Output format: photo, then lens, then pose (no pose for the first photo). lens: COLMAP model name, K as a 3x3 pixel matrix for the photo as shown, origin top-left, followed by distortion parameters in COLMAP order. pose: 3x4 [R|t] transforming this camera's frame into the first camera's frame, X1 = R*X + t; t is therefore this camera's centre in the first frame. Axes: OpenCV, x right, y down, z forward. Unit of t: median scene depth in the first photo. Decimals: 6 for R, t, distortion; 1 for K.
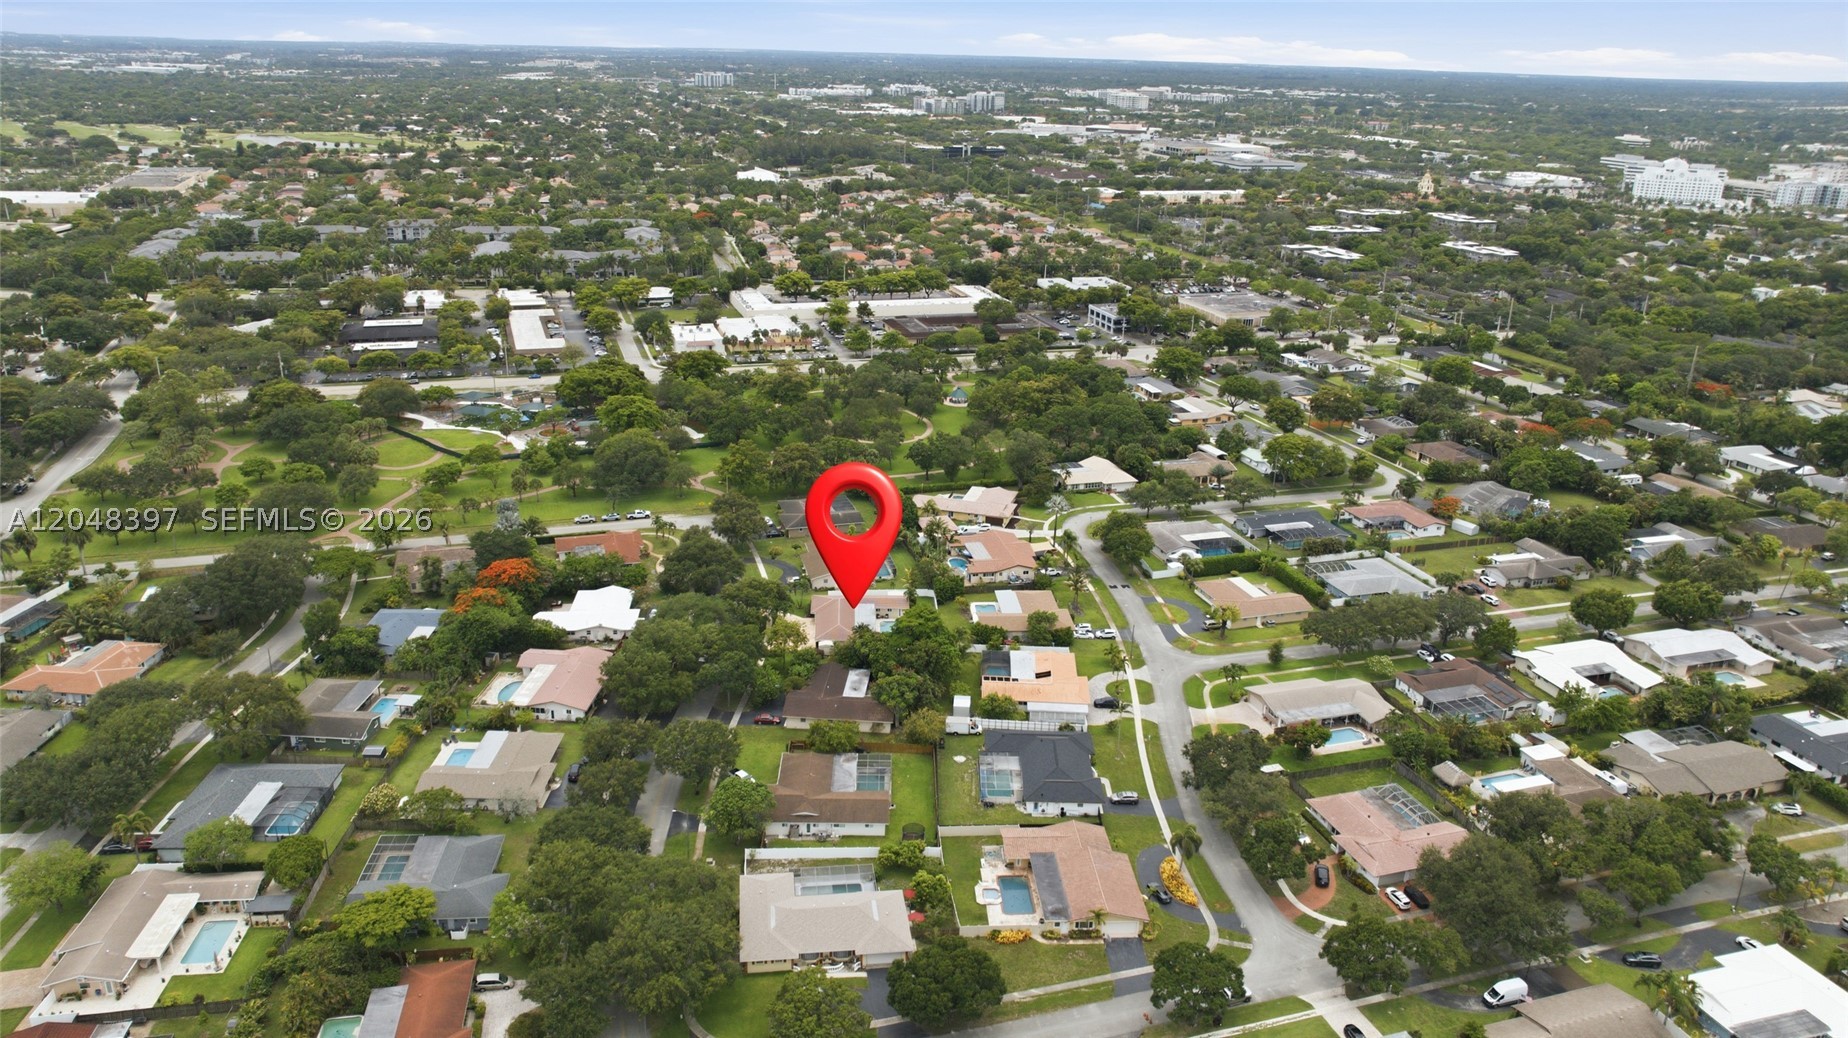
lens RADIAL K [[1258.0, 0, 924.0], [0, 1258.0, 519.0], [0, 0, 1]] dist [-0.010410, -0.003833]
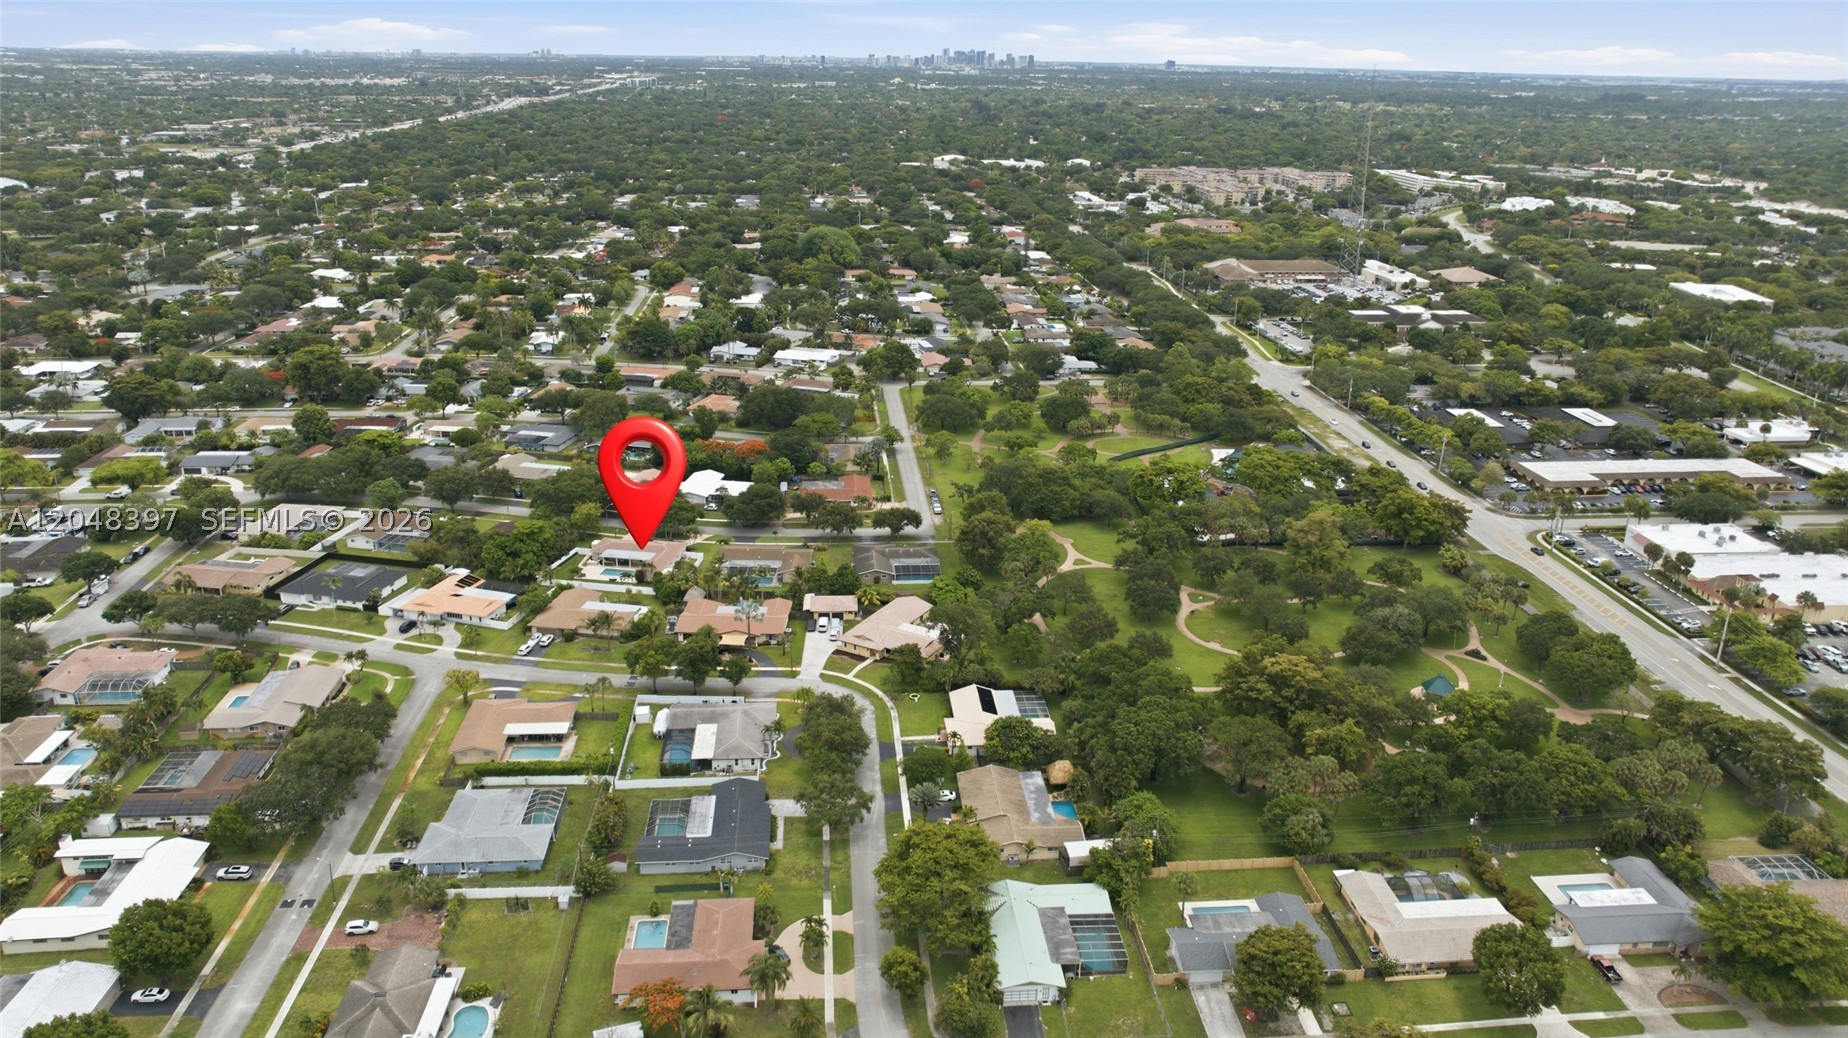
lens RADIAL K [[1258.0, 0, 924.0], [0, 1258.0, 519.0], [0, 0, 1]] dist [-0.010410, -0.003833]
pose [[-0.234039, 0.297936, -0.925451, 0.939663], [-0.348822, 0.862778, 0.365974, -0.466027], [0.907496, 0.408470, -0.097997, 1.283483]]
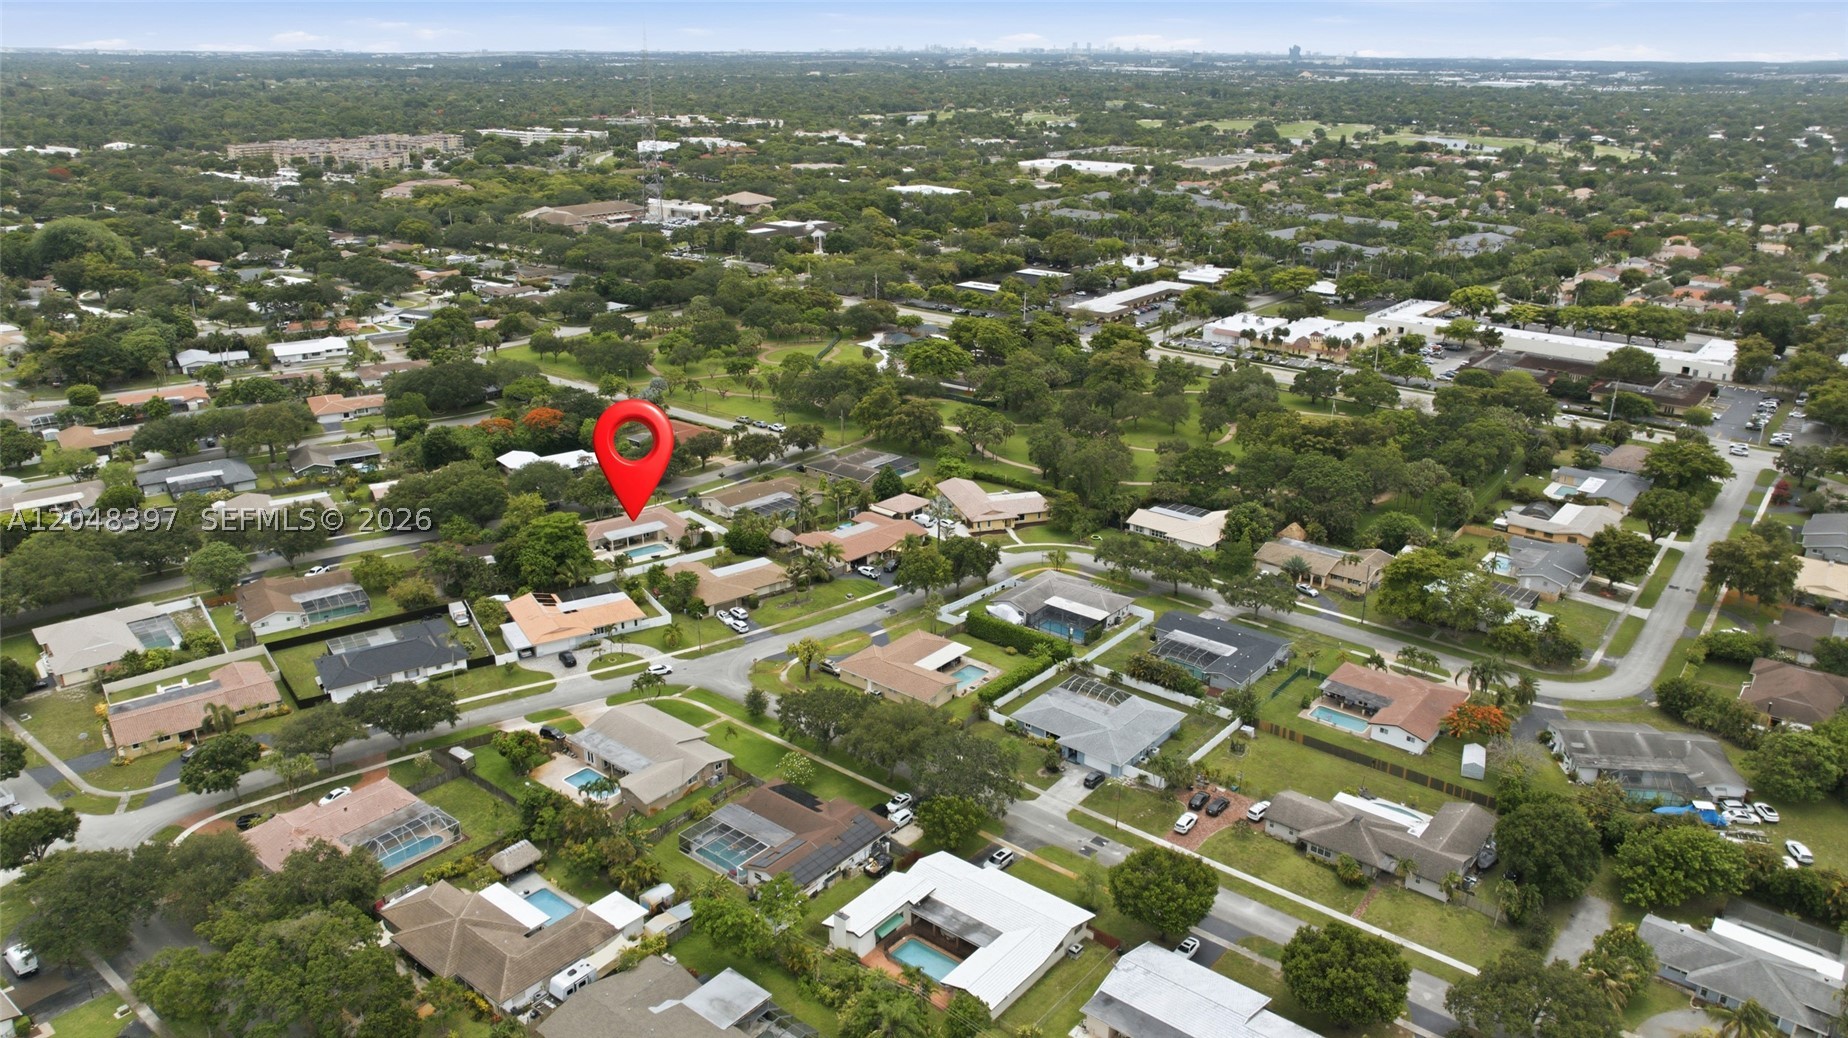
lens RADIAL K [[1258.0, 0, 924.0], [0, 1258.0, 519.0], [0, 0, 1]] dist [-0.010410, -0.003833]
pose [[0.542086, 0.262021, -0.798428, 0.845567], [-0.273864, 0.953356, 0.126927, -0.118861], [0.794444, 0.149855, 0.588559, 0.548265]]
